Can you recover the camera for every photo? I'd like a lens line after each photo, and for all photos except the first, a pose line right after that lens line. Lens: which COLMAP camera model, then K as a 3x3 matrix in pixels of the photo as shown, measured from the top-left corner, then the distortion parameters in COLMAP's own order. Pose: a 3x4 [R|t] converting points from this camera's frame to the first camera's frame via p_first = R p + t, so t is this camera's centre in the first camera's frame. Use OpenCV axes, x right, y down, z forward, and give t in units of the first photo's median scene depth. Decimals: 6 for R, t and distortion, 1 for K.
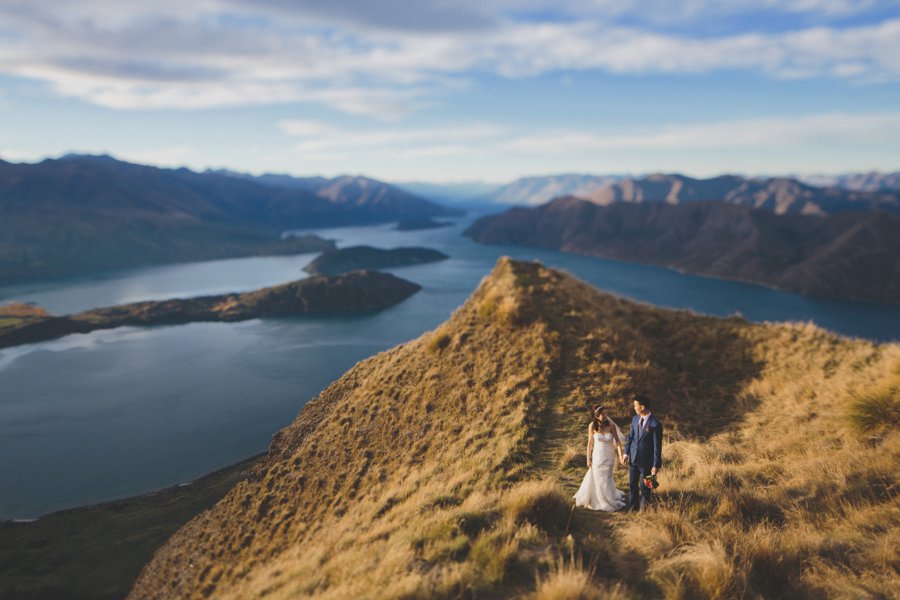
lens RADIAL K [[616.6, 0, 452.5], [0, 616.6, 243.1], [0, 0, 1]] dist [-0.009260, 0.001584]
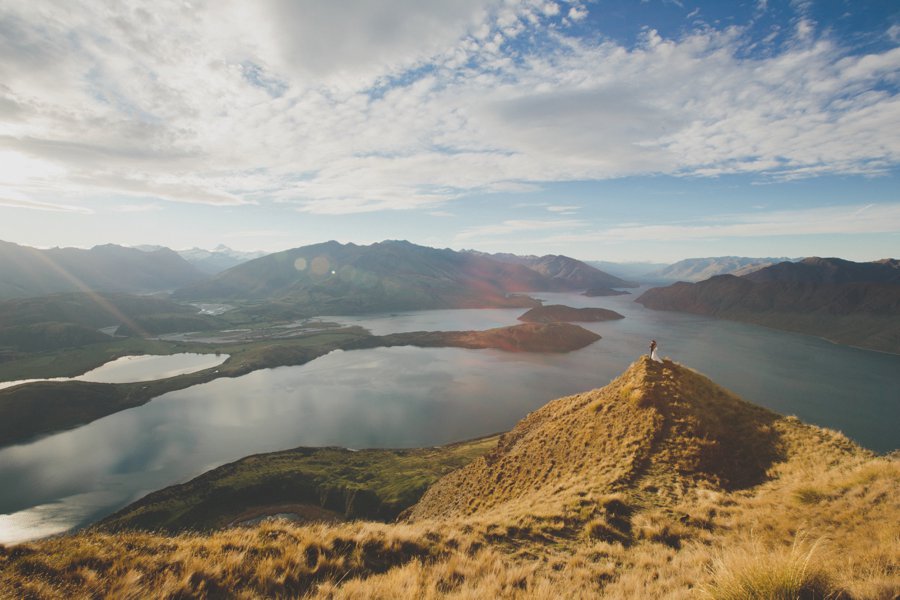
lens RADIAL K [[422.3, 0, 452.7], [0, 422.3, 302.7], [0, 0, 1]] dist [-0.036401, 0.009205]
pose [[0.921746, 0.055810, -0.383756, 0.056951], [-0.054878, 0.998403, 0.013387, -0.172885], [0.383891, 0.008721, 0.923337, -0.383088]]
